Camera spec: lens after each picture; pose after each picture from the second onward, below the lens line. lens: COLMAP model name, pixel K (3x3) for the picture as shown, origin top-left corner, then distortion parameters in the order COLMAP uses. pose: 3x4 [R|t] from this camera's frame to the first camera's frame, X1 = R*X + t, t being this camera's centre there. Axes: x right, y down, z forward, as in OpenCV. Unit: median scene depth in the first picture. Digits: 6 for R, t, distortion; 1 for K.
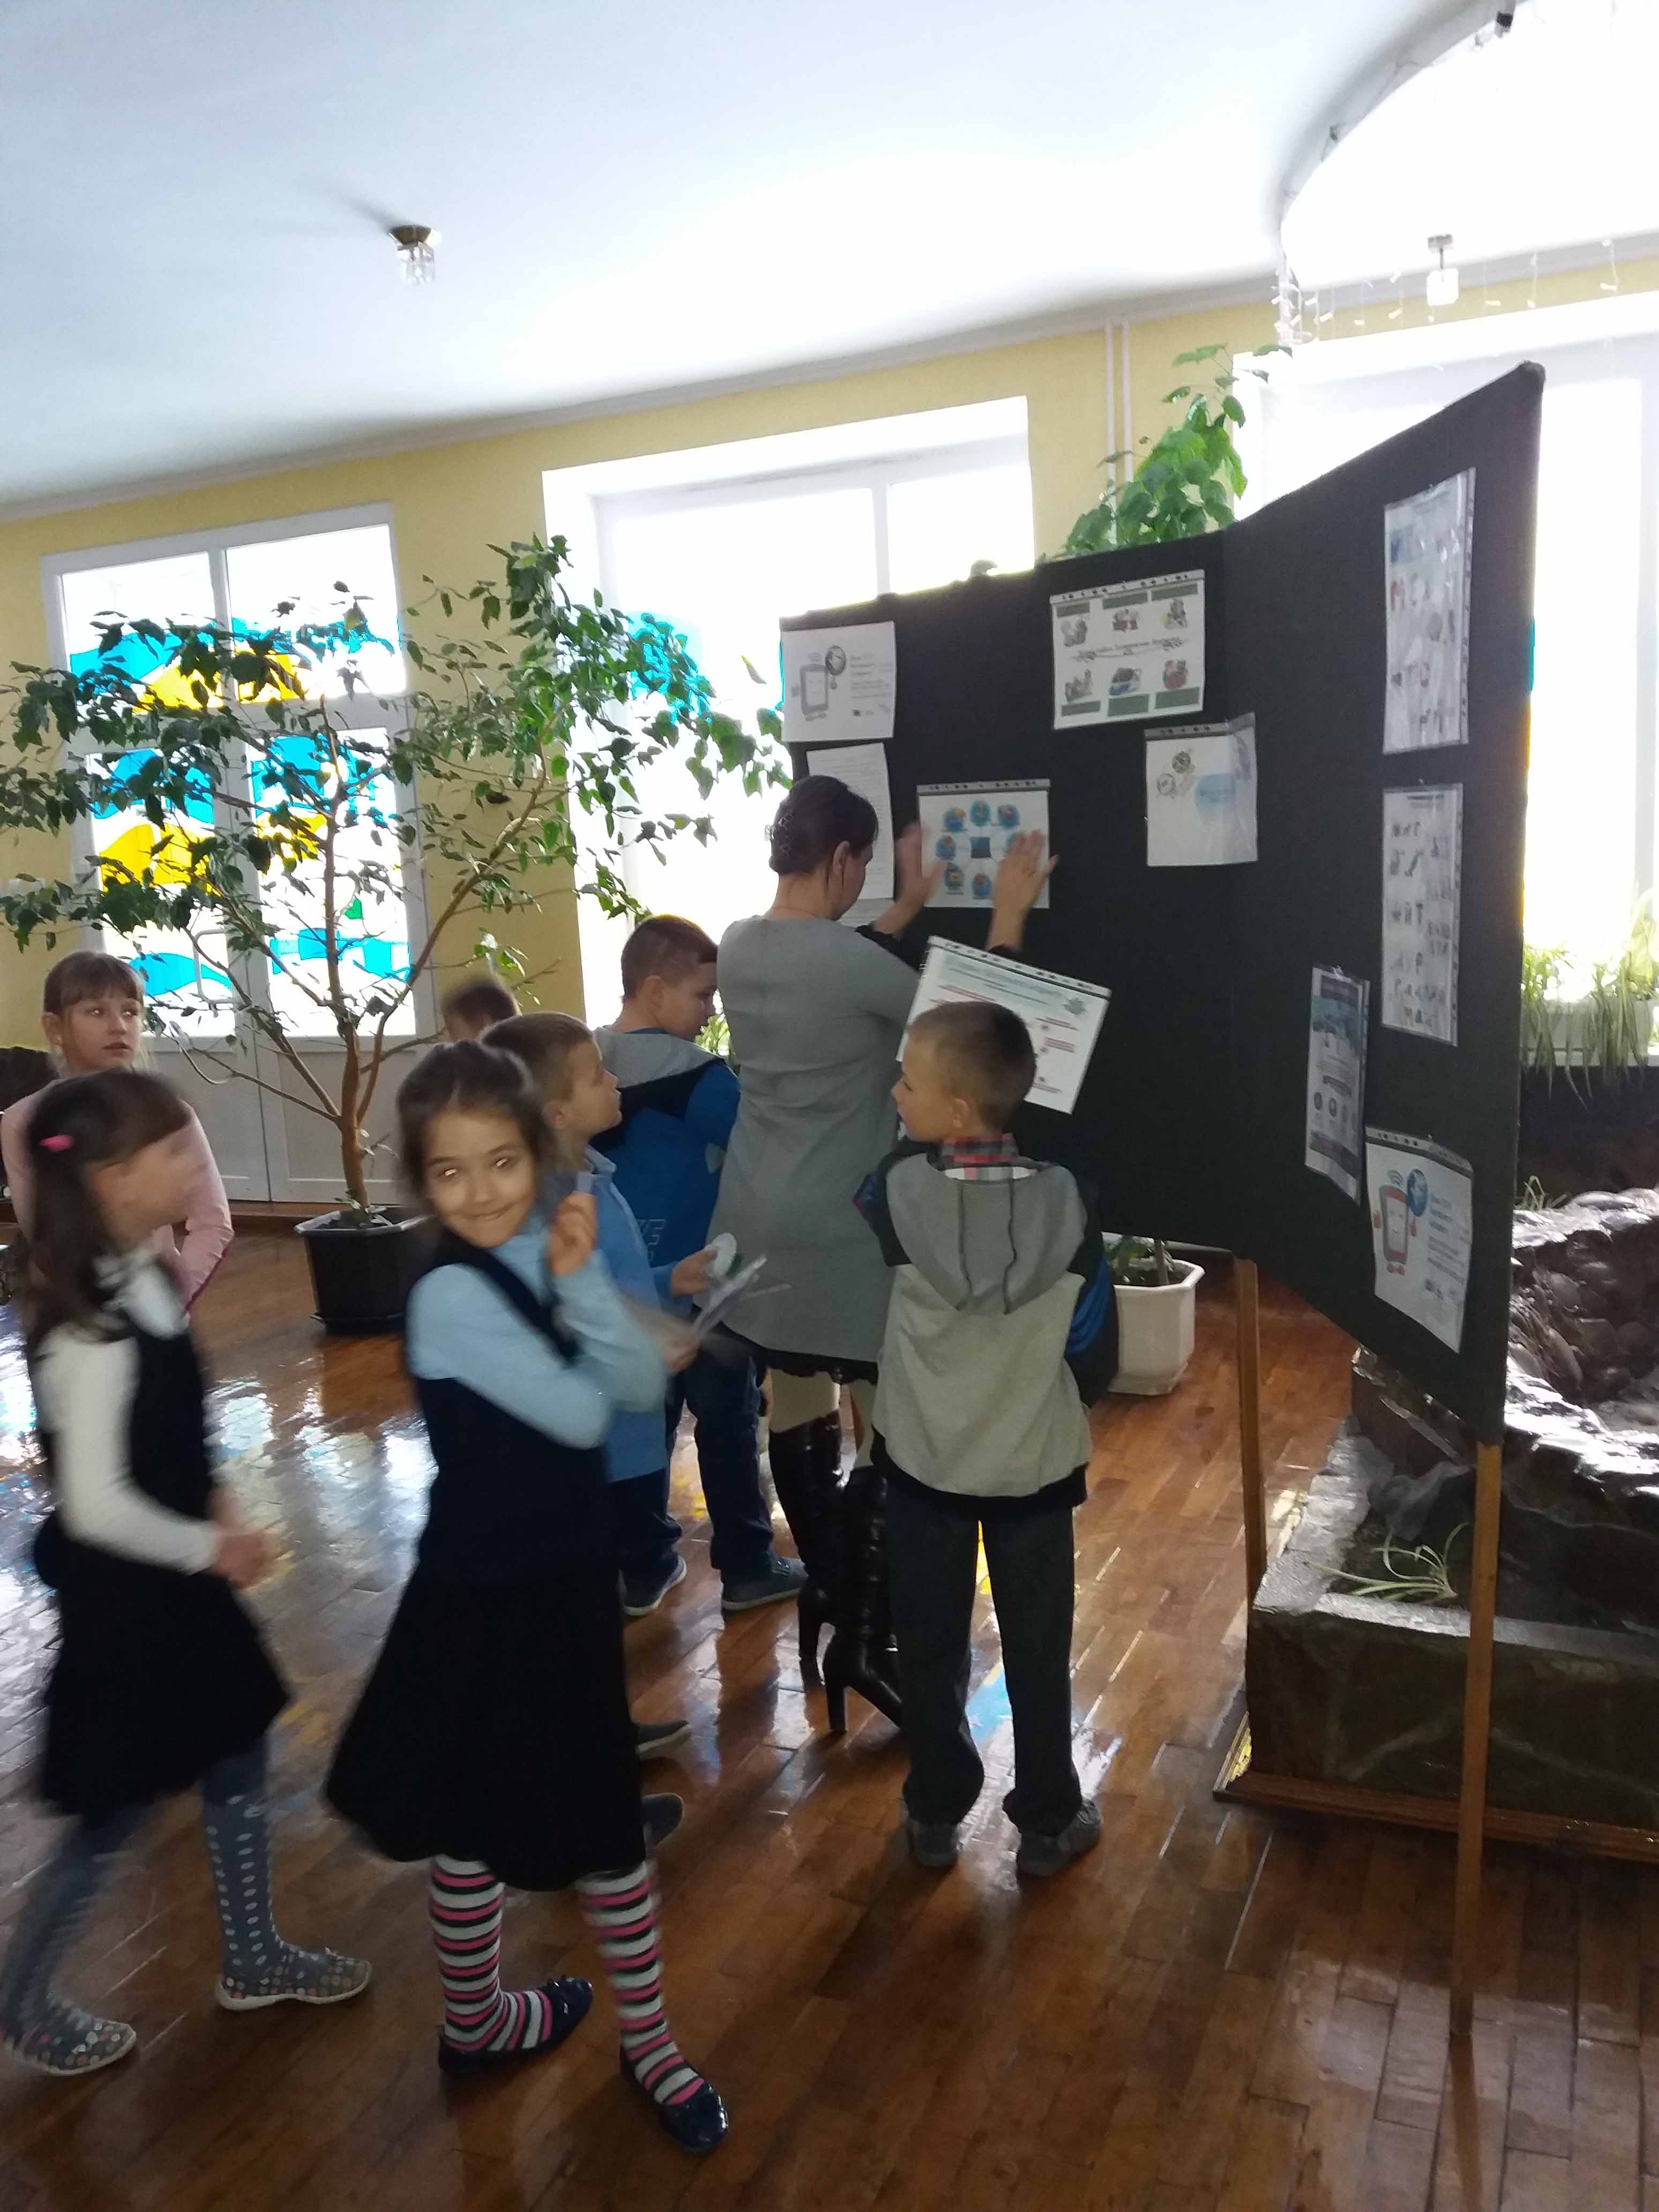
lens RADIAL K [[1817.5, 0, 835.1], [0, 1817.5, 1120.9], [0, 0, 1]] dist [0.250123, -0.609918]
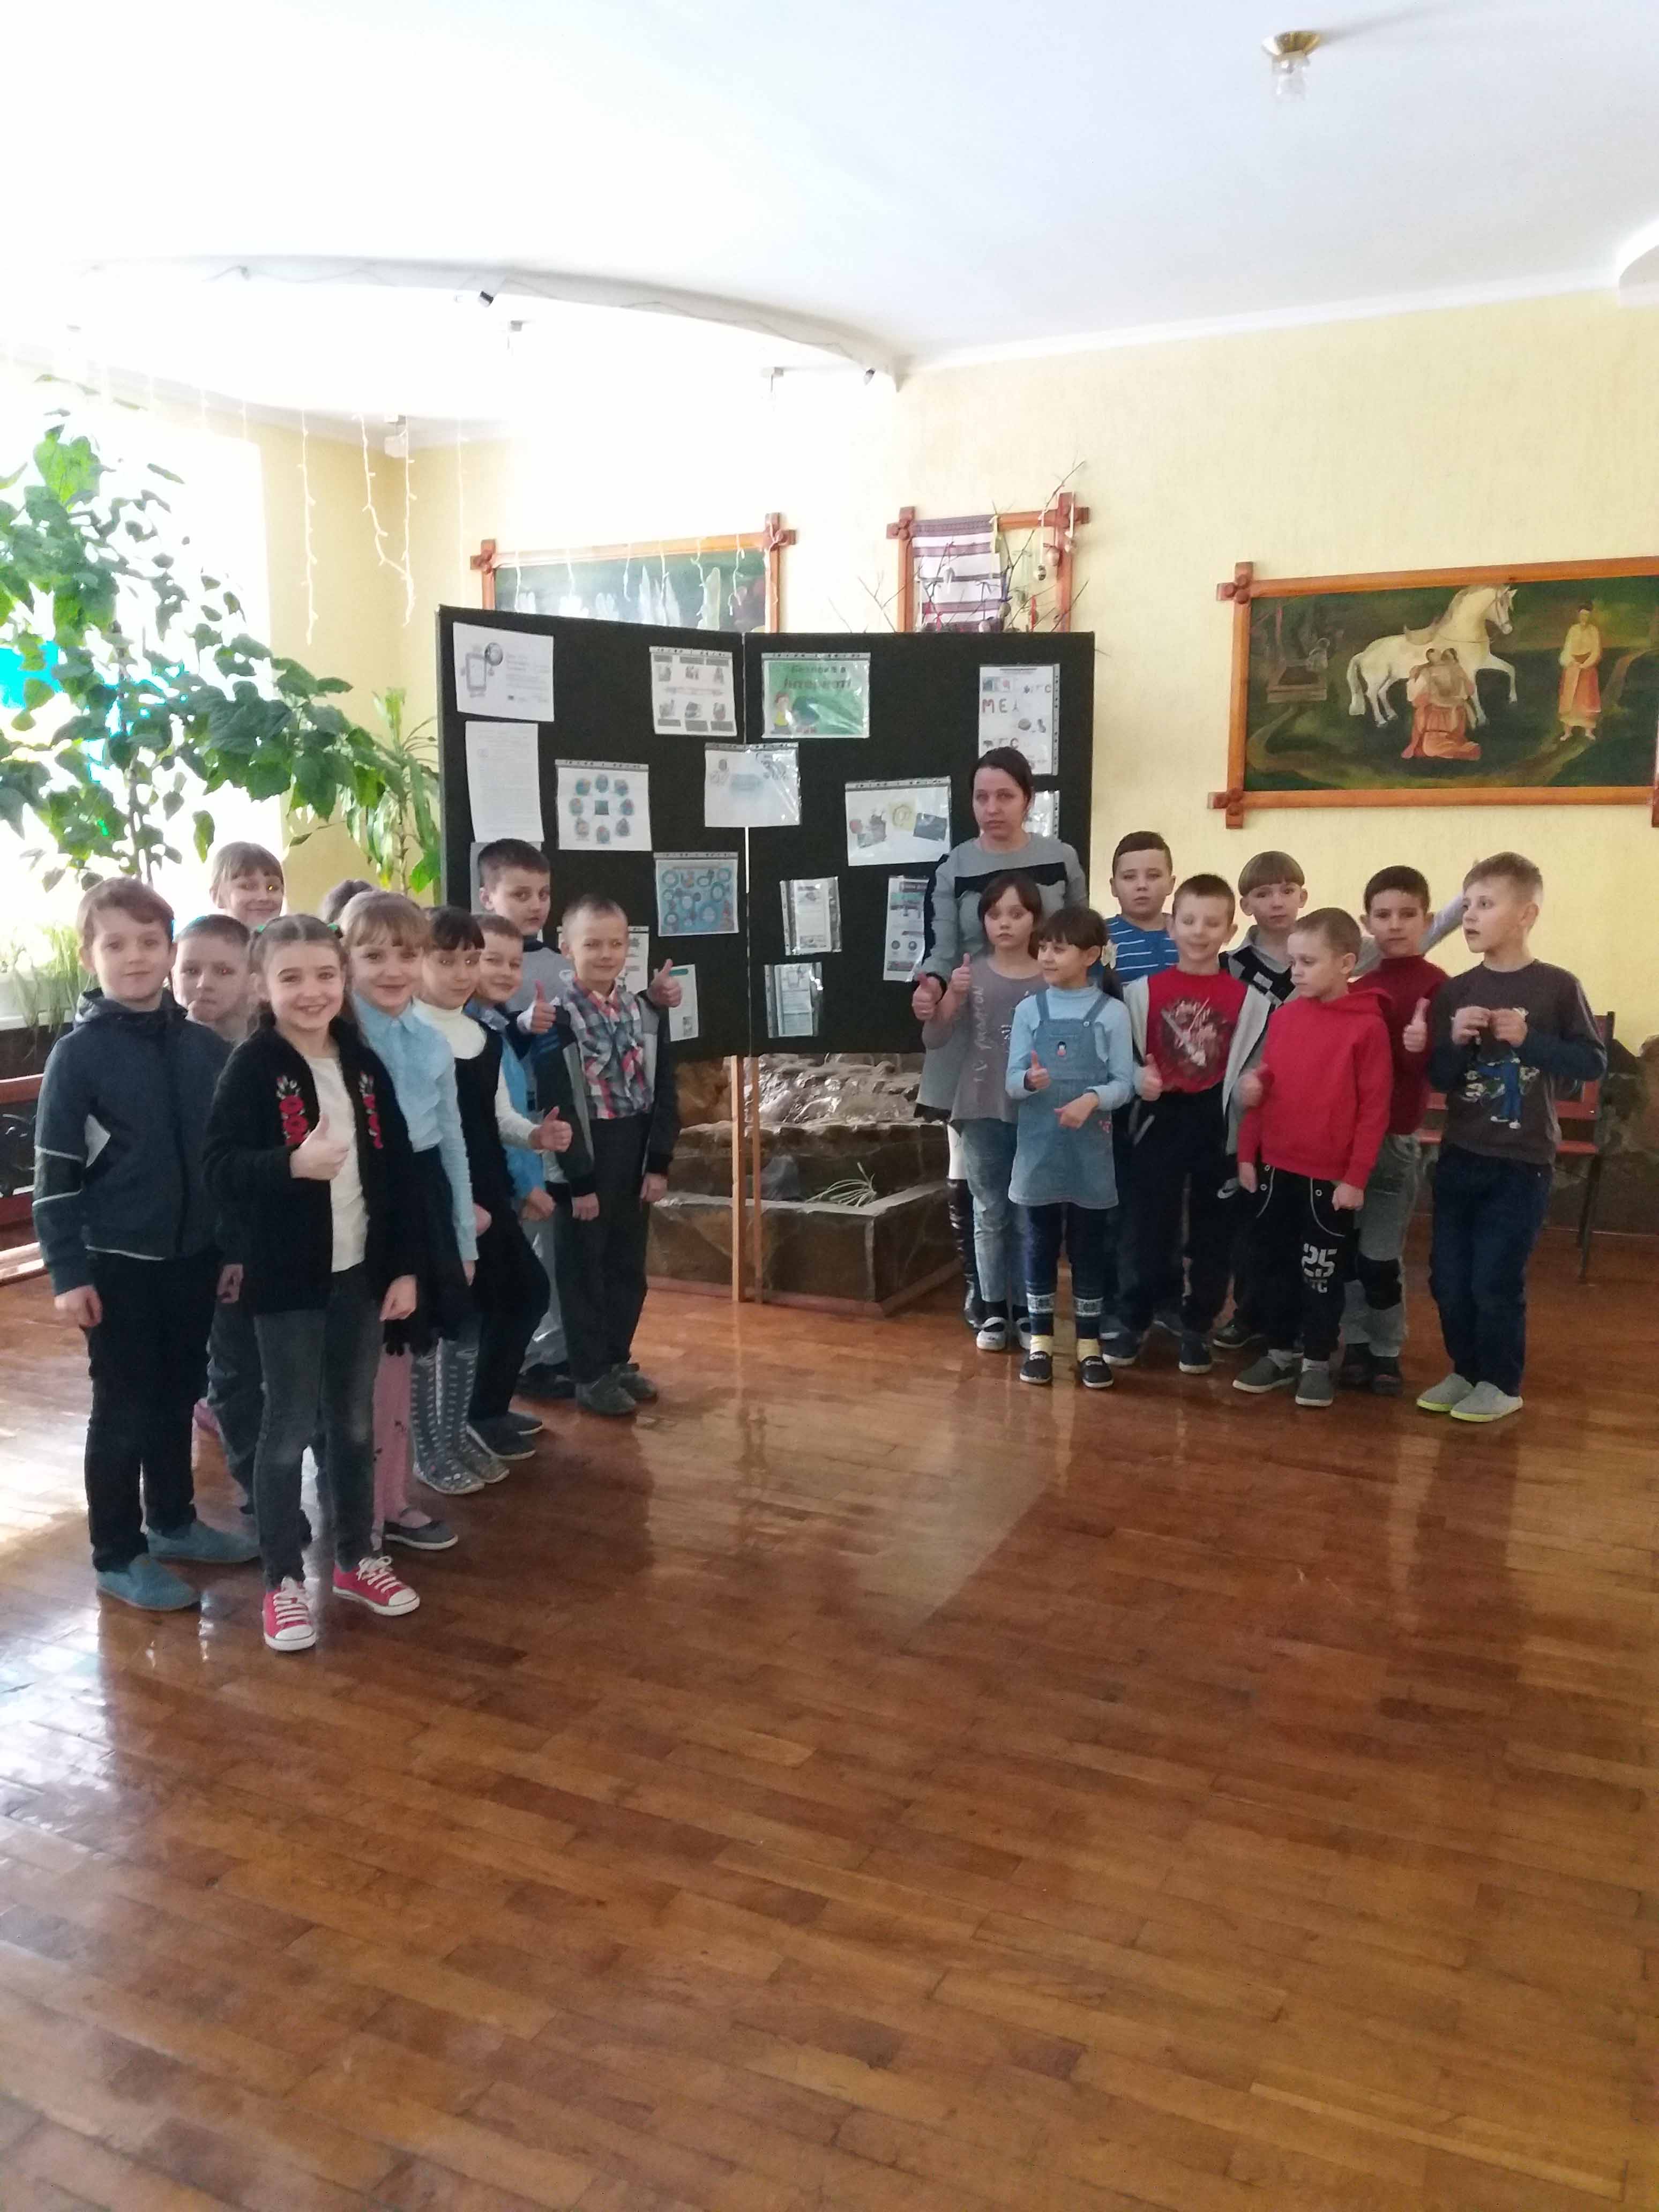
lens RADIAL K [[1817.5, 0, 835.1], [0, 1817.5, 1120.9], [0, 0, 1]] dist [0.250123, -0.609918]
pose [[0.050930, -0.109725, 0.992656, -1.448912], [0.147782, 0.983832, 0.101167, -0.028350], [-0.987708, 0.141545, 0.066322, 0.806856]]
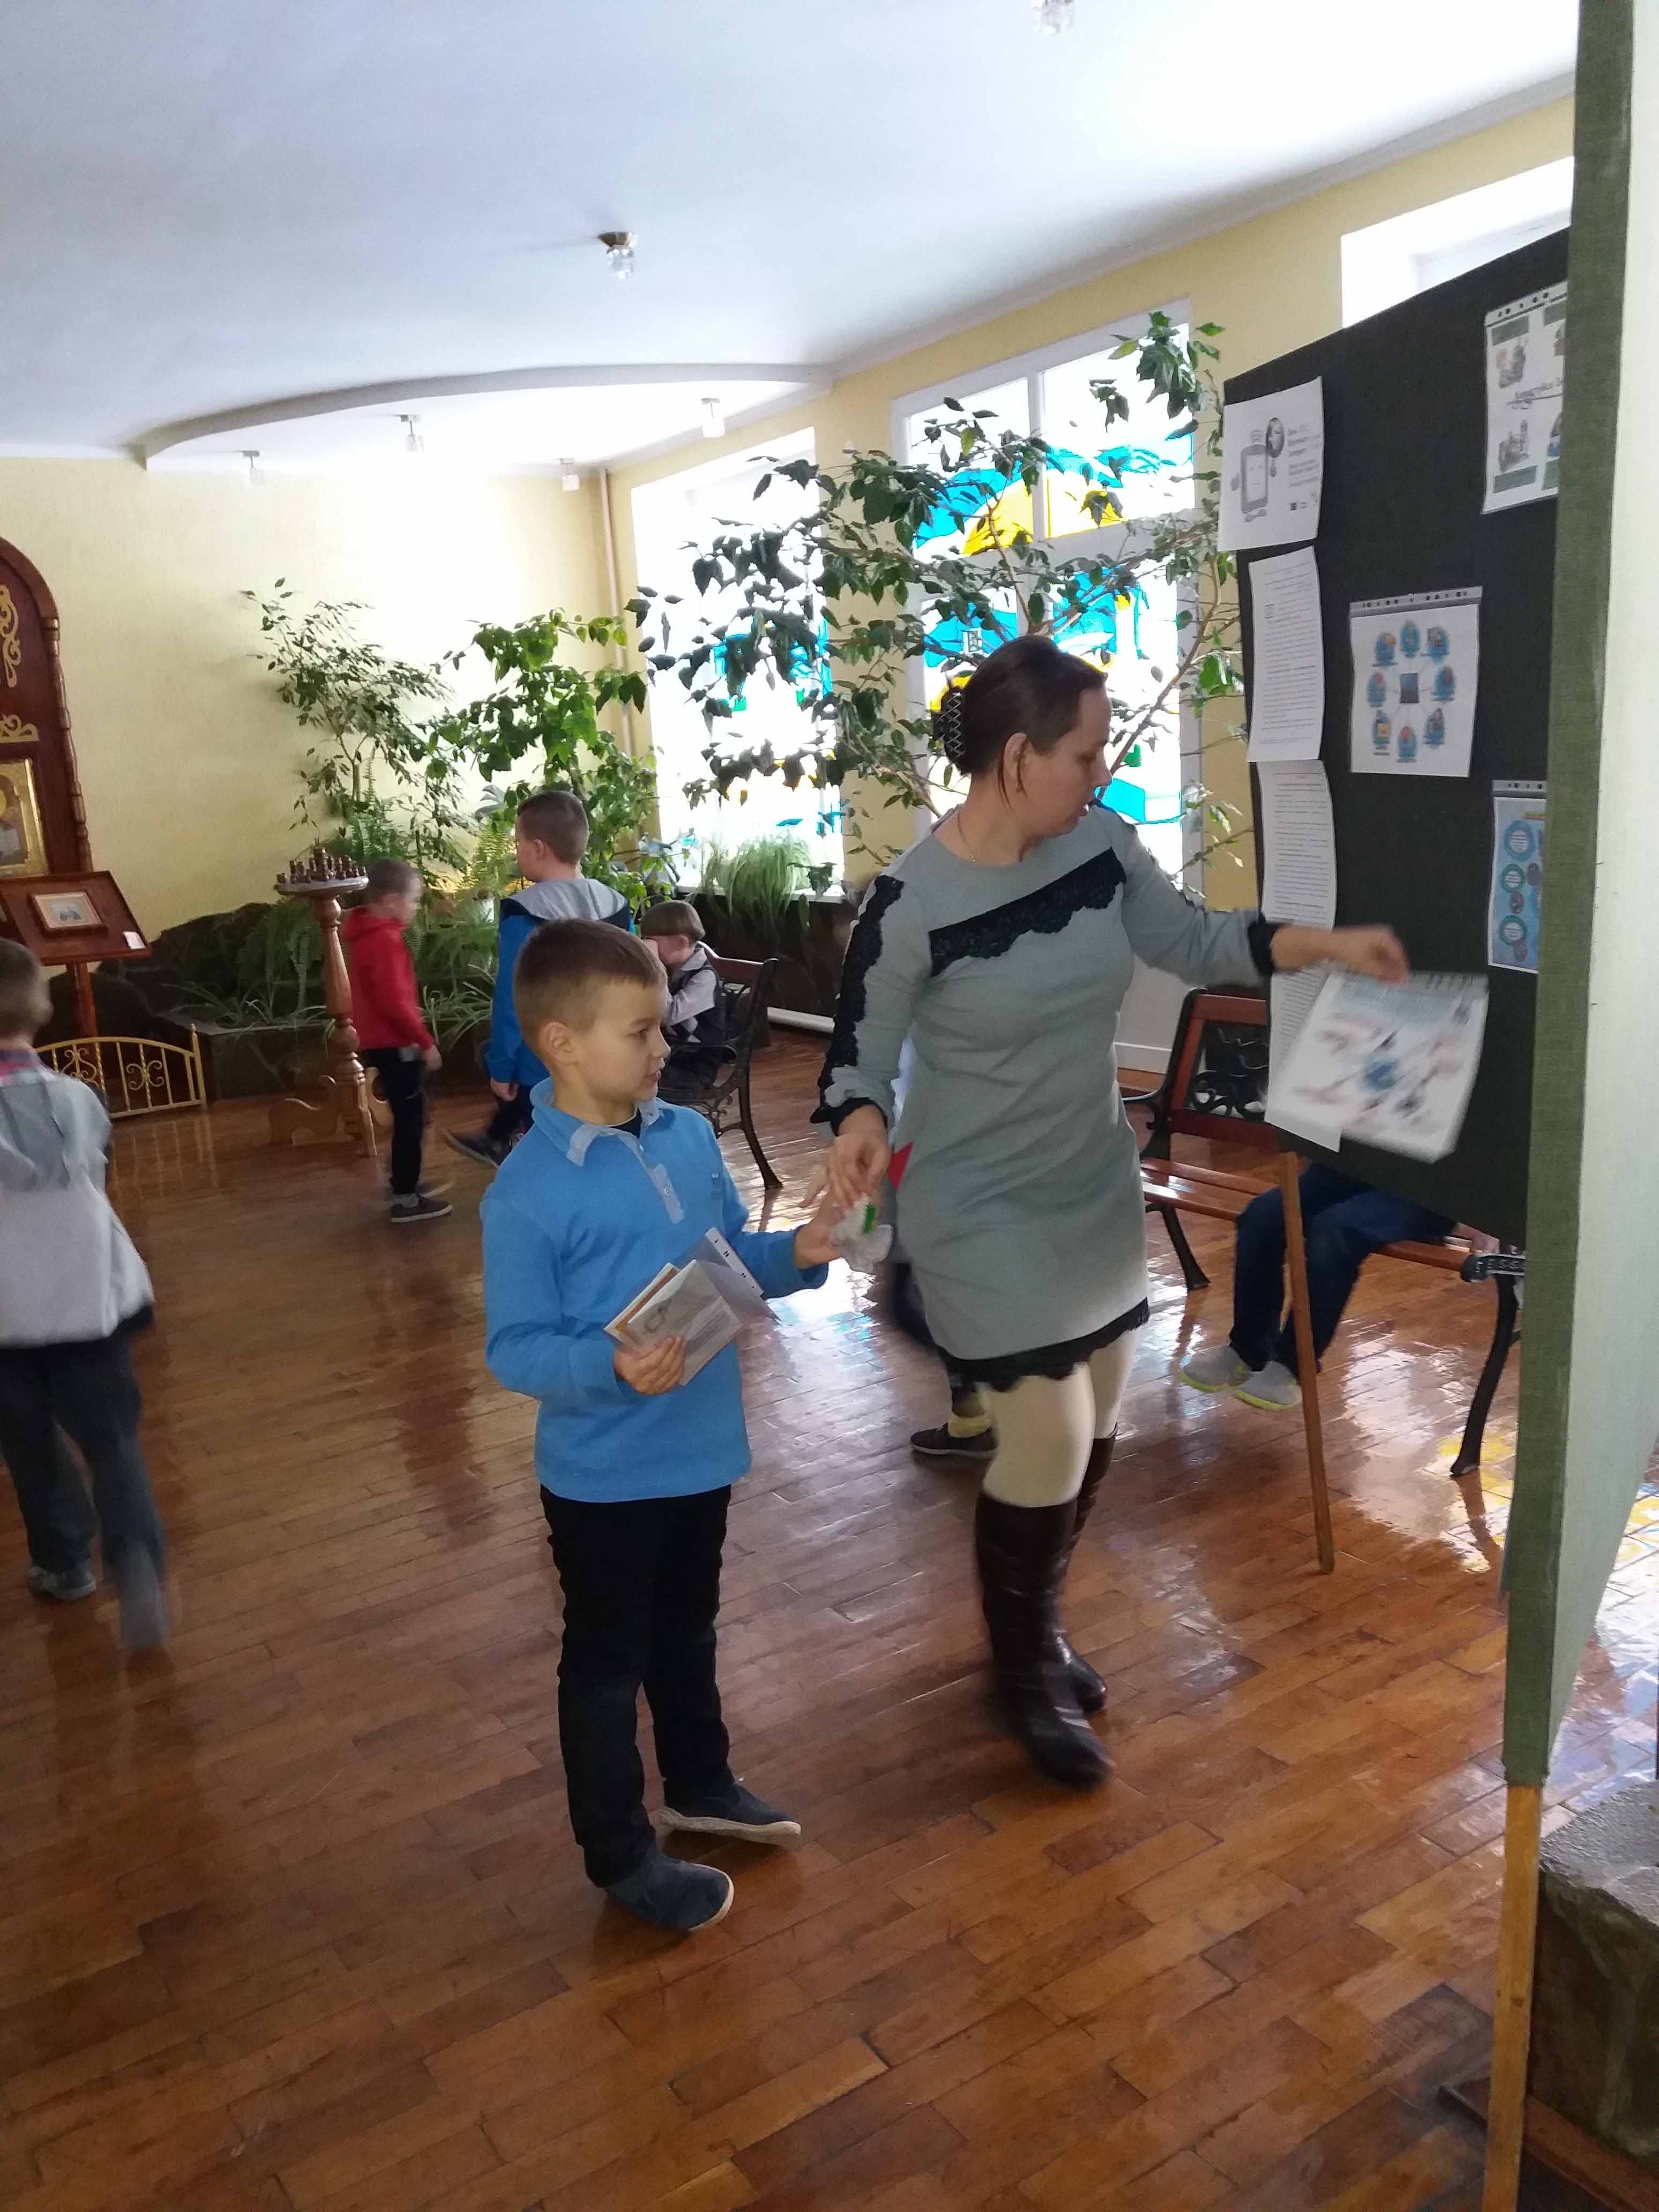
lens RADIAL K [[1899.9, 0, 796.2], [0, 1899.9, 1116.7], [0, 0, 1]] dist [0.006662, 0.007625]
pose [[0.831342, 0.100854, -0.546534, 0.318038], [-0.057083, 0.993691, 0.096540, -0.045994], [0.552822, -0.049060, 0.831854, 0.270915]]
